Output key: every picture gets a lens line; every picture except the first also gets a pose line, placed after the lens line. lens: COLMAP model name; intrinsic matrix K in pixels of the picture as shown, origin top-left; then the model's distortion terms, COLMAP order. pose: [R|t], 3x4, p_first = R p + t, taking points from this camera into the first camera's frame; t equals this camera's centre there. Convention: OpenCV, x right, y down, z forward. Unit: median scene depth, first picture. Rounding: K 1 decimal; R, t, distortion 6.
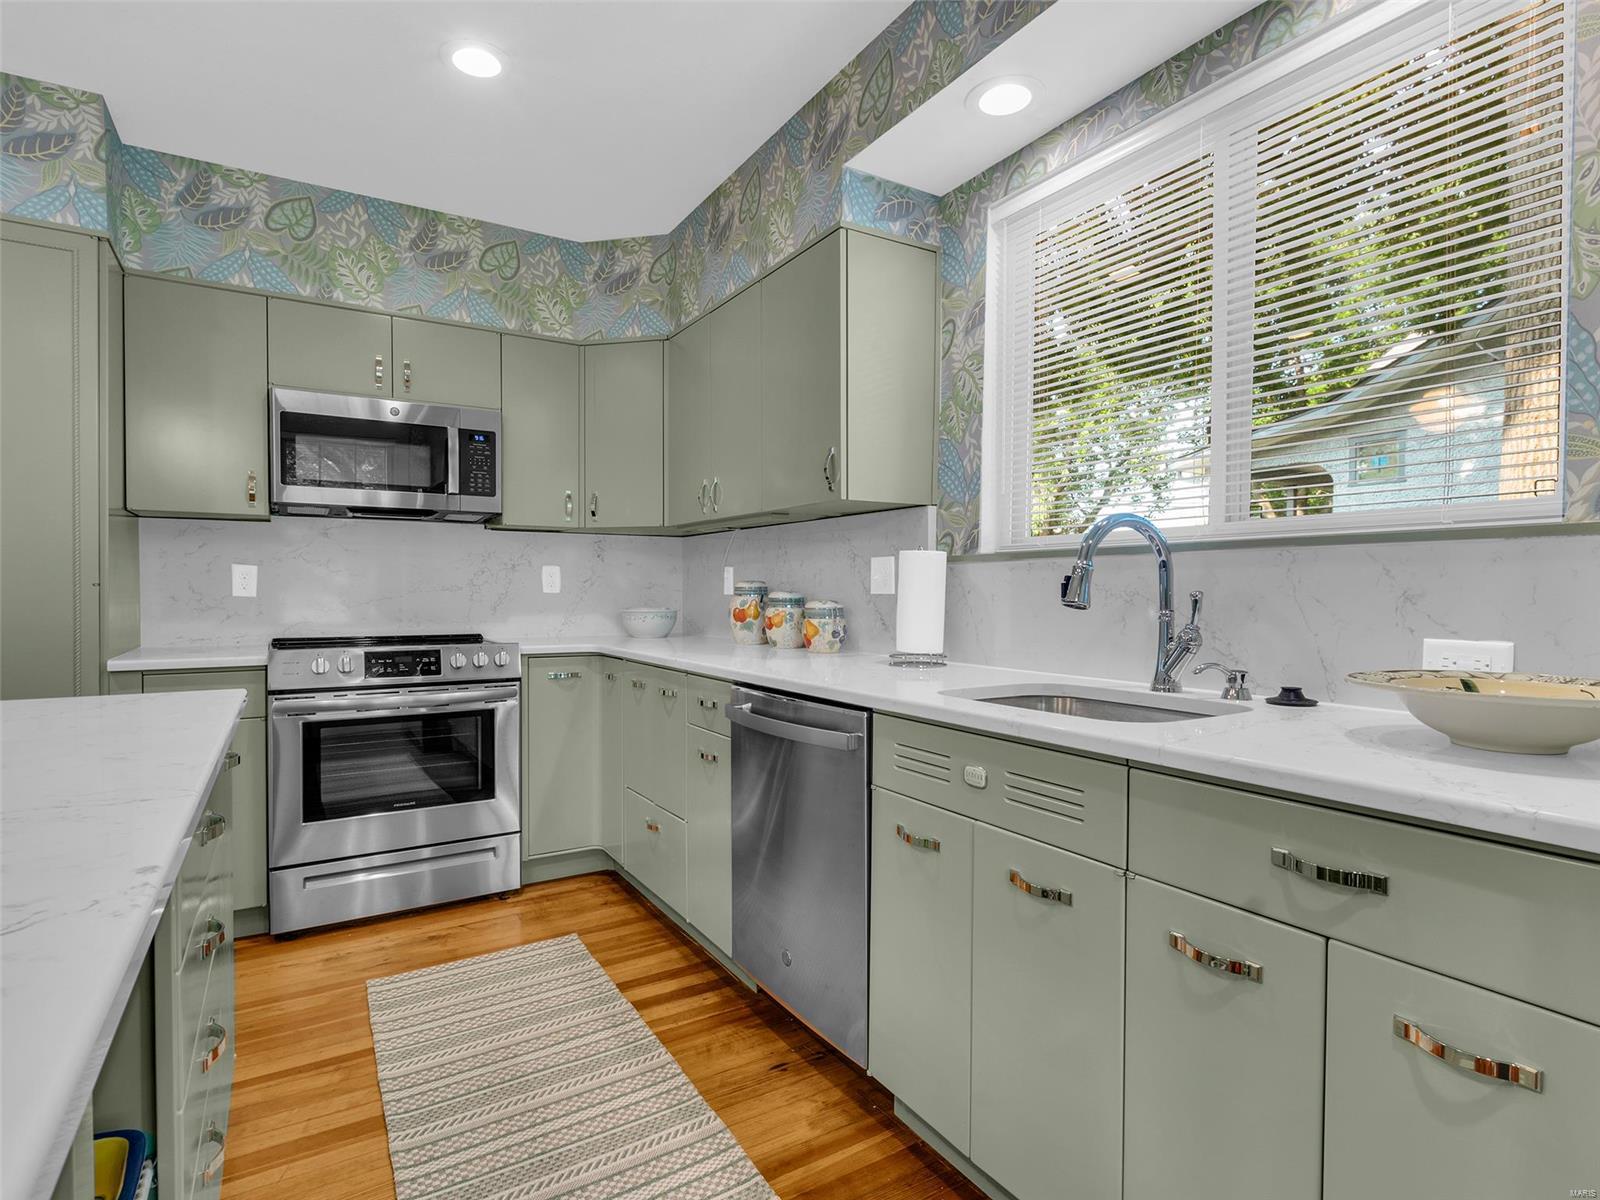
lens RADIAL K [[807.2, 0, 760.8], [0, 807.2, 600.3], [0, 0, 1]] dist [-0.006658, -0.000119]
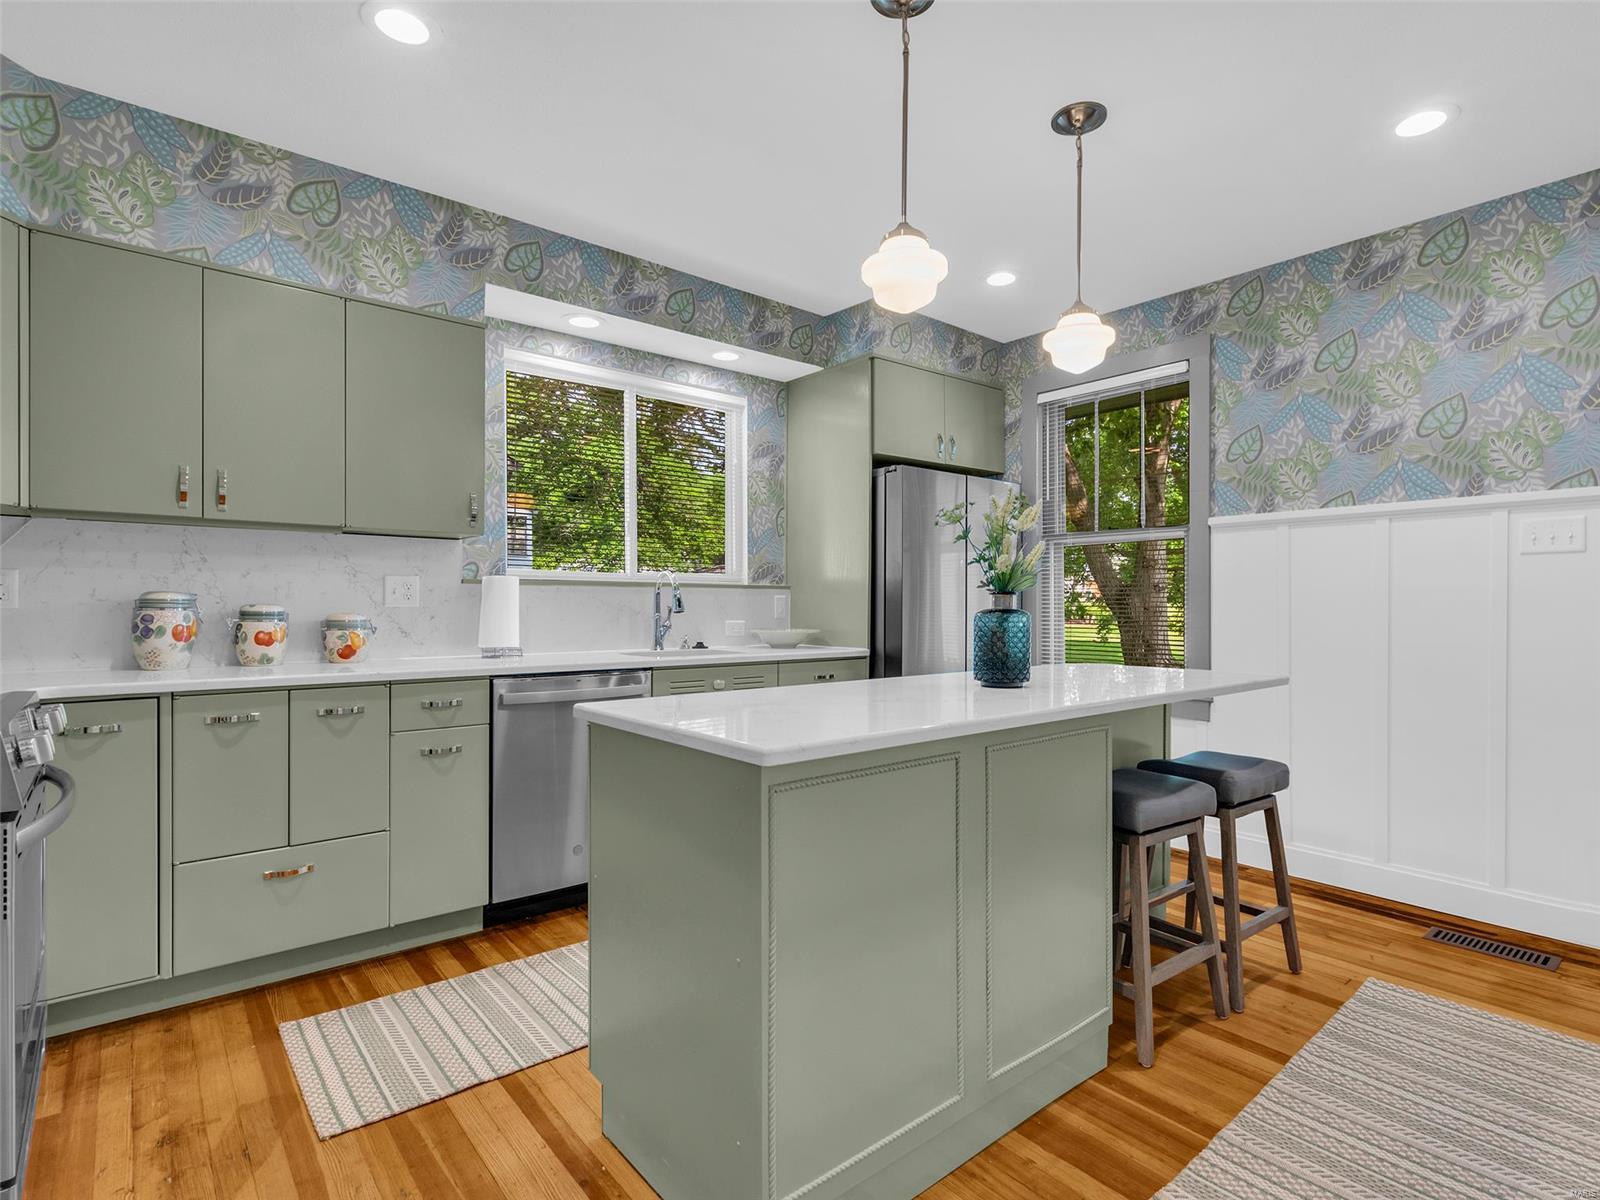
lens RADIAL K [[807.2, 0, 830.2], [0, 807.2, 601.4], [0, 0, 1]] dist [-0.006658, -0.000119]
pose [[-0.174410, 0.003161, 0.984668, -1.089235], [0.005975, 0.999980, -0.002152, -0.009037], [-0.984655, 0.005508, -0.174425, 0.568171]]
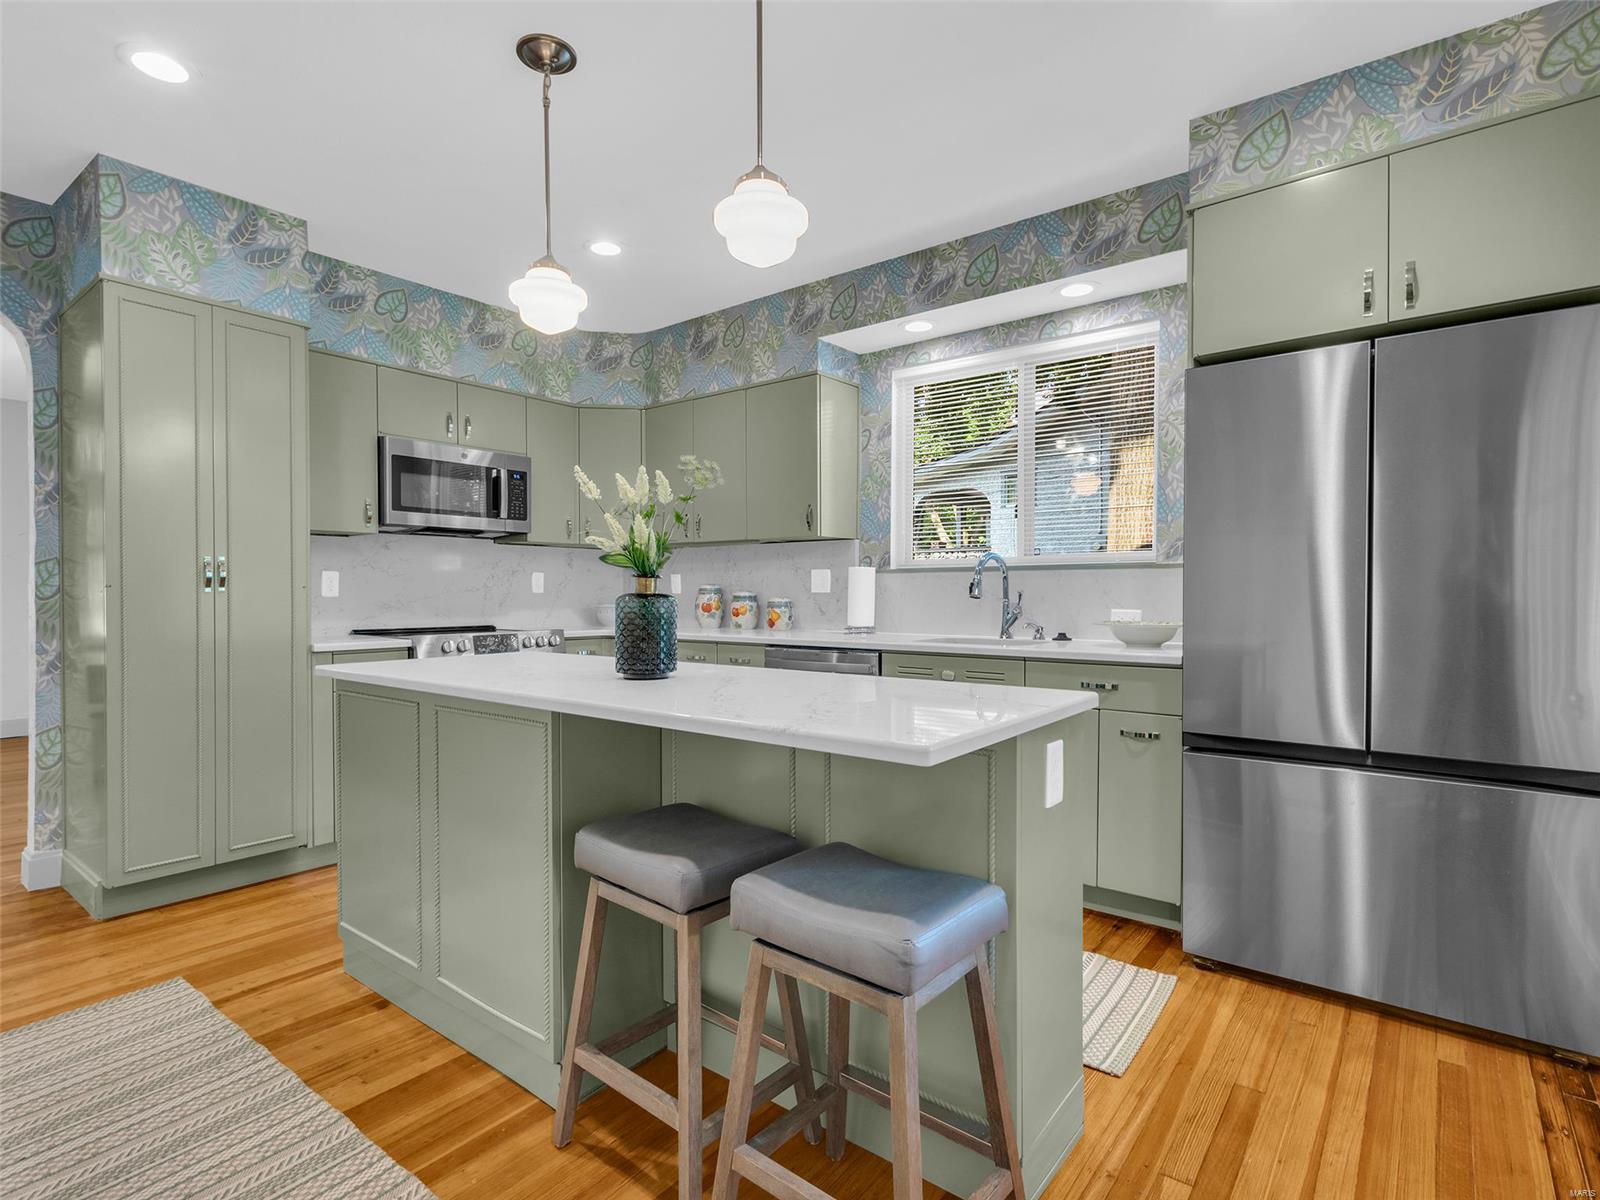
lens RADIAL K [[807.2, 0, 787.2], [0, 807.2, 600.2], [0, 0, 1]] dist [-0.006658, -0.000119]
pose [[0.933015, -0.006529, 0.359778, -0.476464], [0.006146, 0.999979, 0.002209, 0.003221], [-0.359785, 0.000150, 0.933035, -0.459621]]
